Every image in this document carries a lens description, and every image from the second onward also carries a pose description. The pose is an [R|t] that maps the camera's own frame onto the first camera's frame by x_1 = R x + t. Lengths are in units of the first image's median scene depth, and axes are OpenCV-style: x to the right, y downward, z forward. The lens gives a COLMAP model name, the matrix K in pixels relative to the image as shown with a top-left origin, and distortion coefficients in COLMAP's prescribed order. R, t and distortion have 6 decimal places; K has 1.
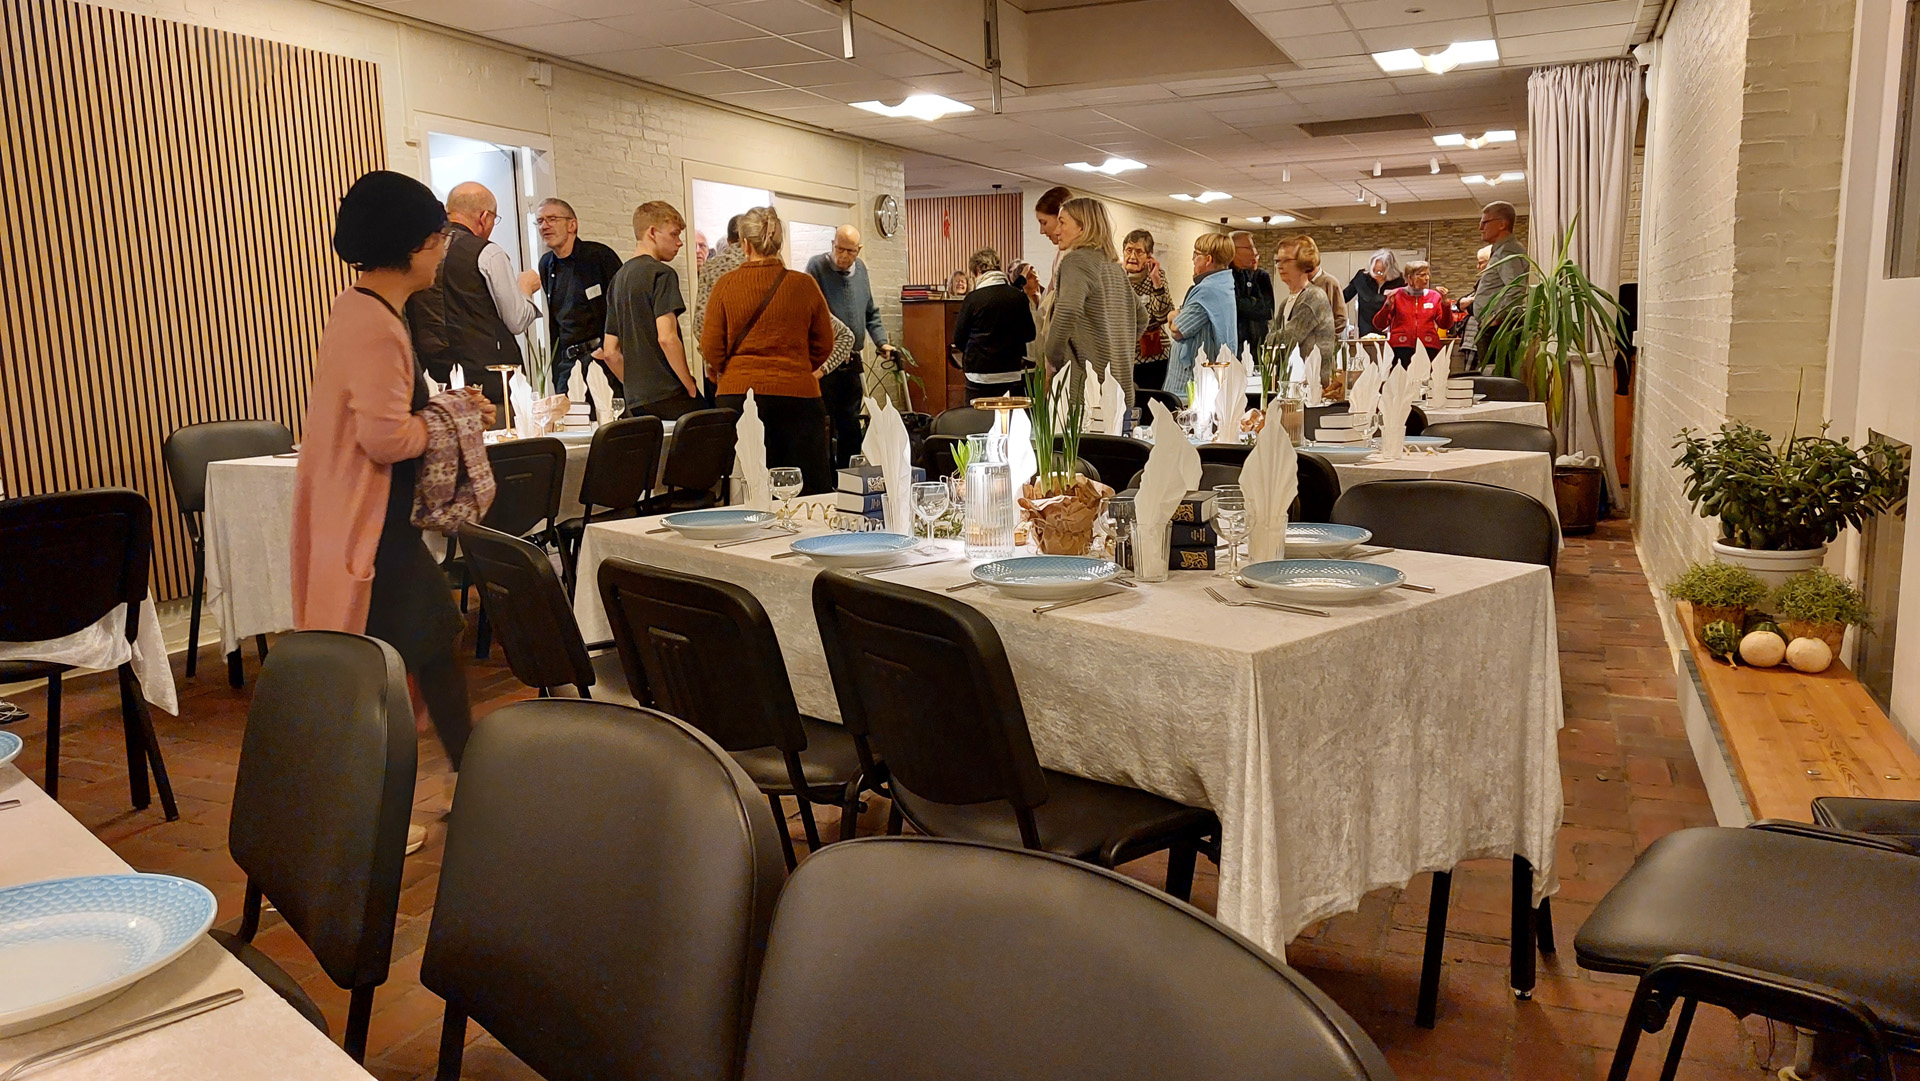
lens RADIAL K [[1386.4, 0, 960.0], [0, 1386.4, 540.5], [0, 0, 1]] dist [0.079069, -0.099087]
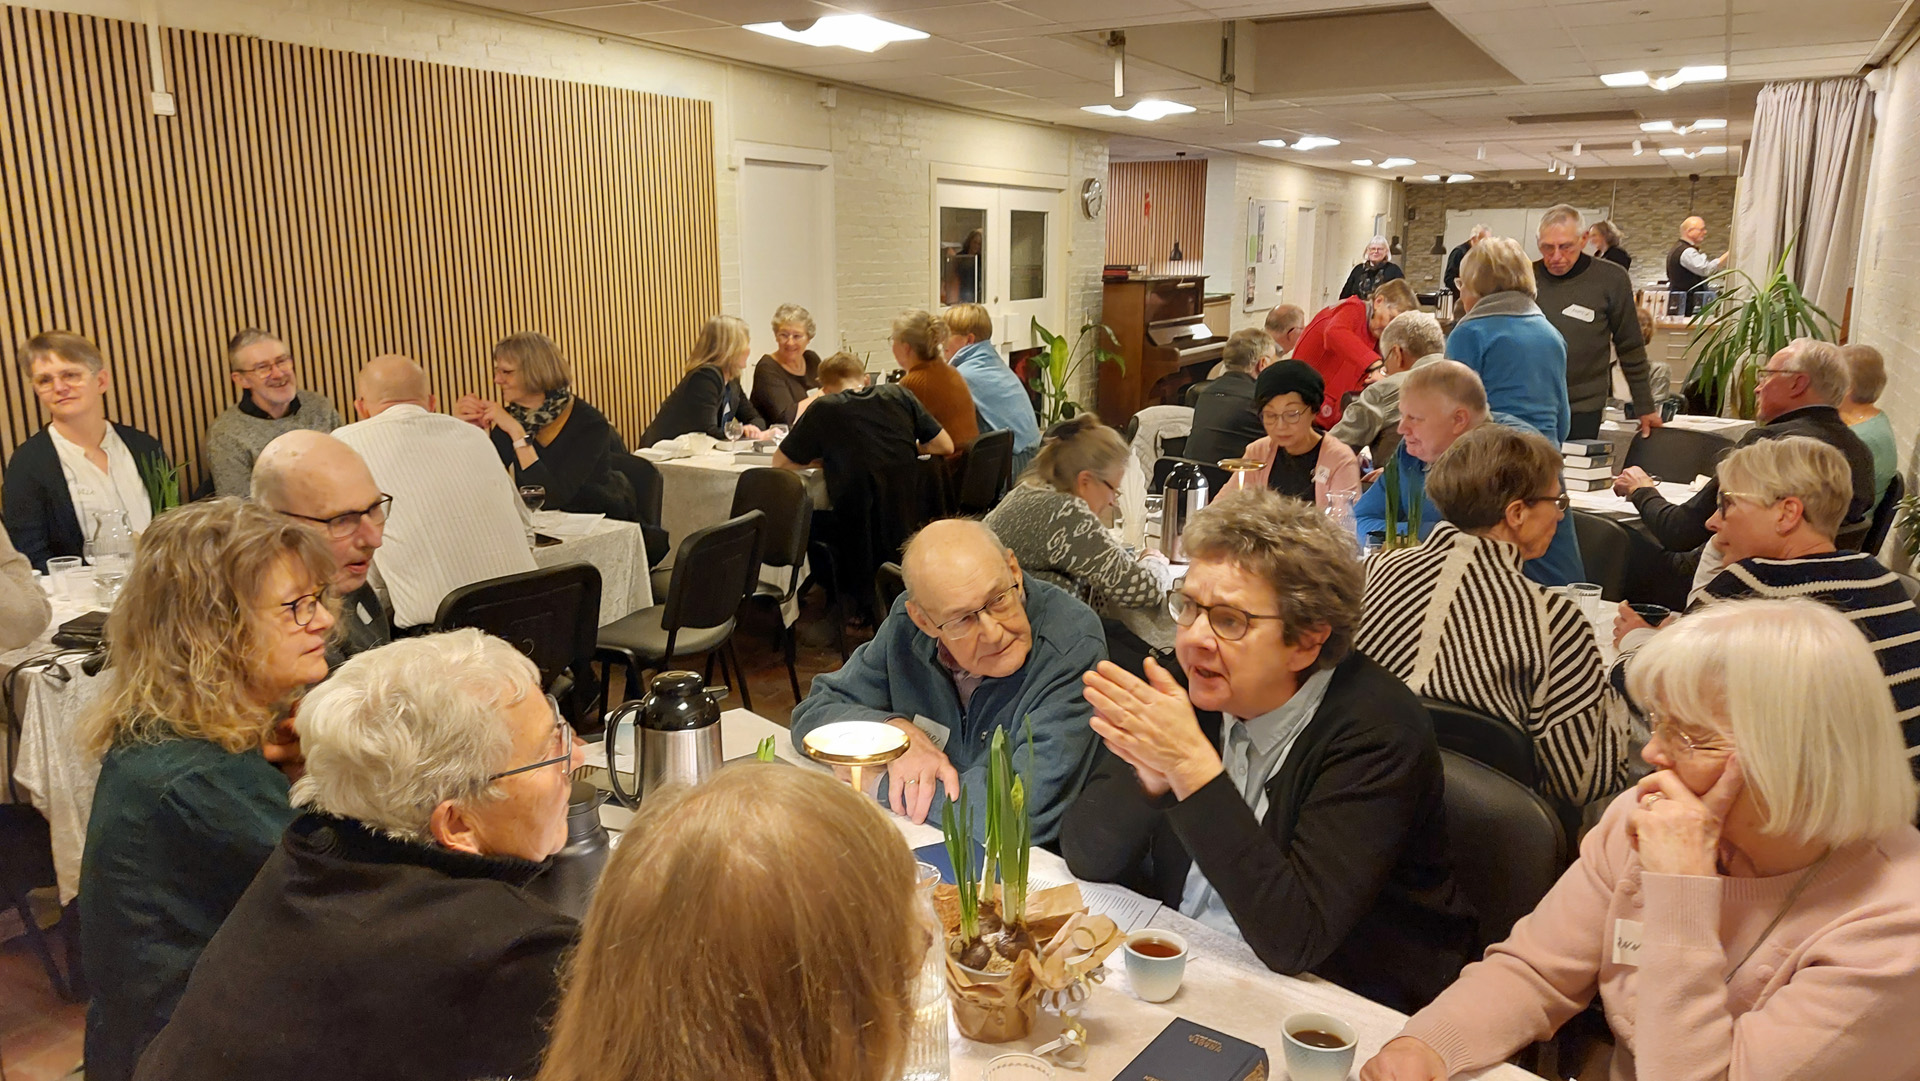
lens RADIAL K [[1361.8, 0, 954.1], [0, 1361.8, 559.1], [0, 0, 1]] dist [0.070930, -0.066894]
pose [[0.993905, 0.043258, -0.101399, -0.061857], [-0.037185, 0.997442, 0.061042, -0.030202], [0.103780, -0.056899, 0.992971, -0.089426]]
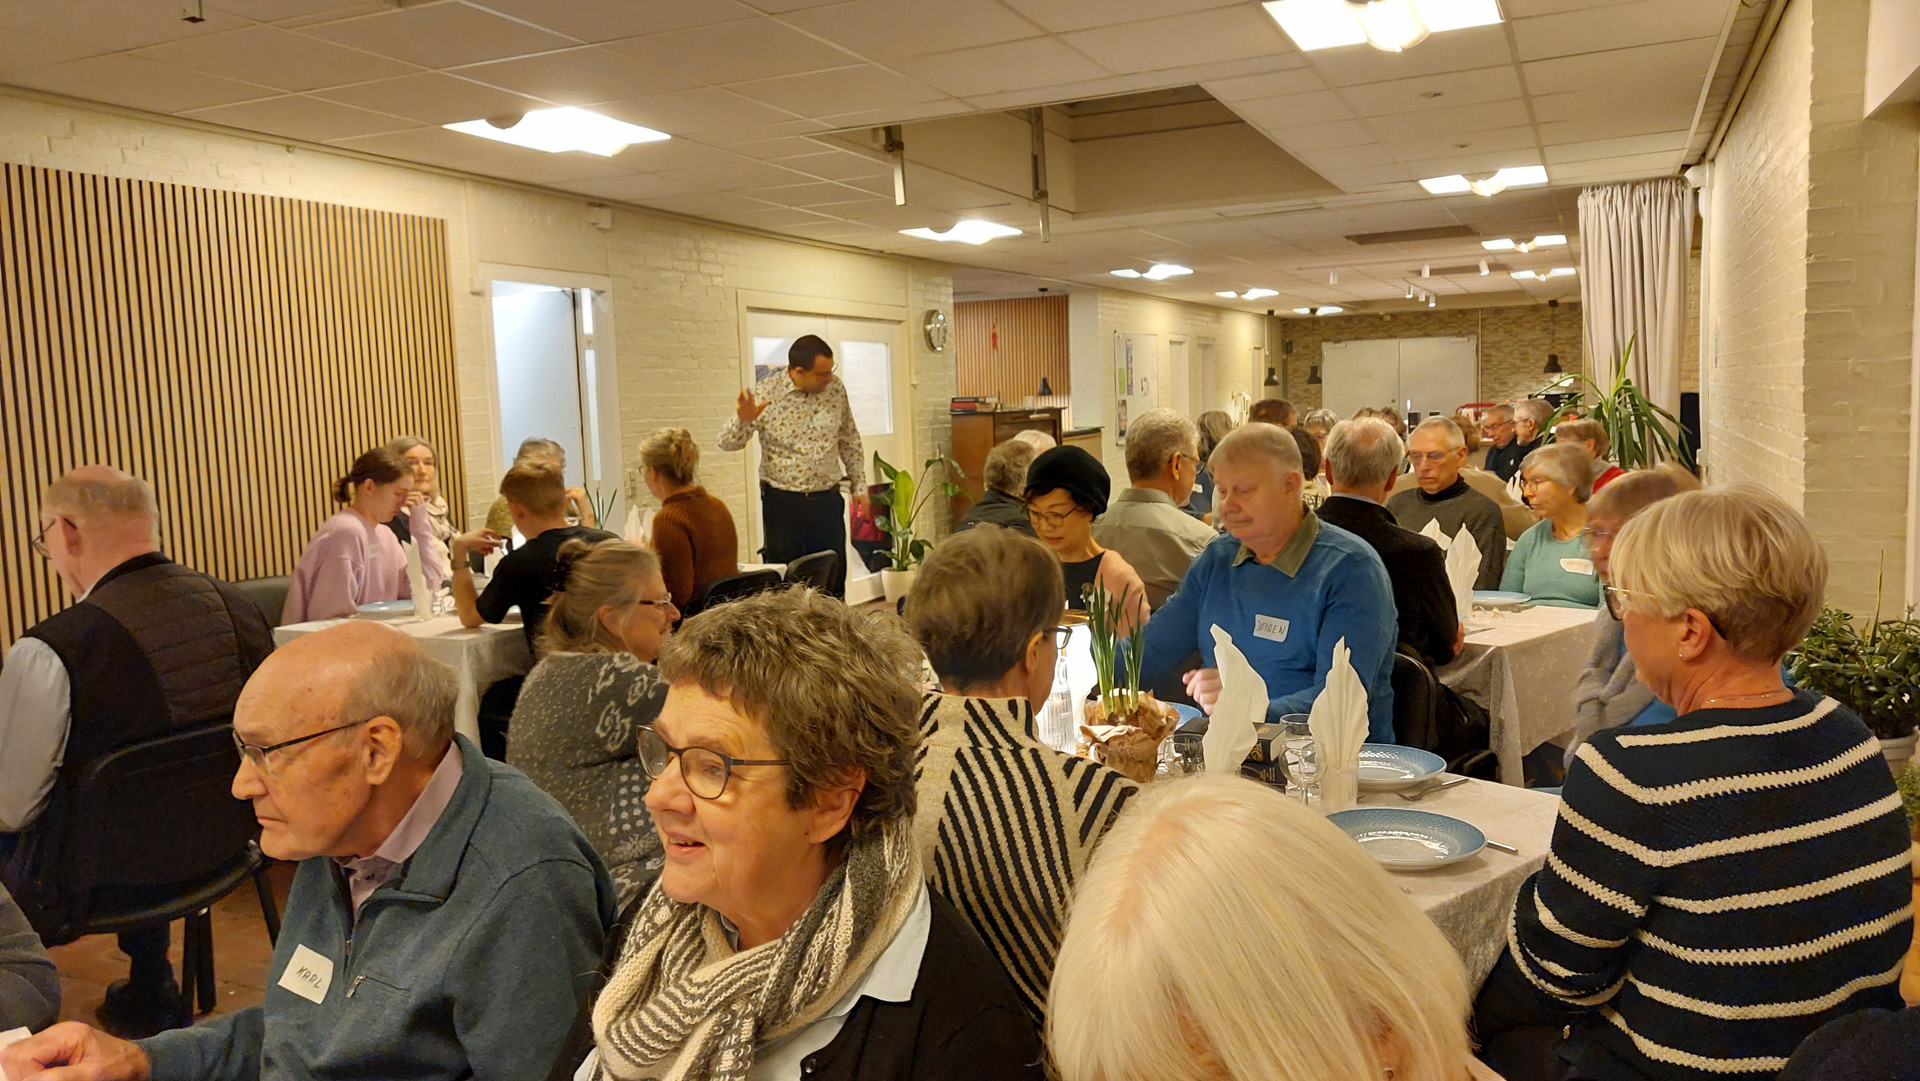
lens RADIAL K [[1391.5, 0, 954.6], [0, 1391.5, 531.1], [0, 0, 1]] dist [0.082736, -0.105915]
pose [[0.999238, -0.009057, -0.037974, -0.002450], [0.006507, 0.997749, -0.066746, -0.029387], [0.038493, 0.066448, 0.997047, -0.000374]]
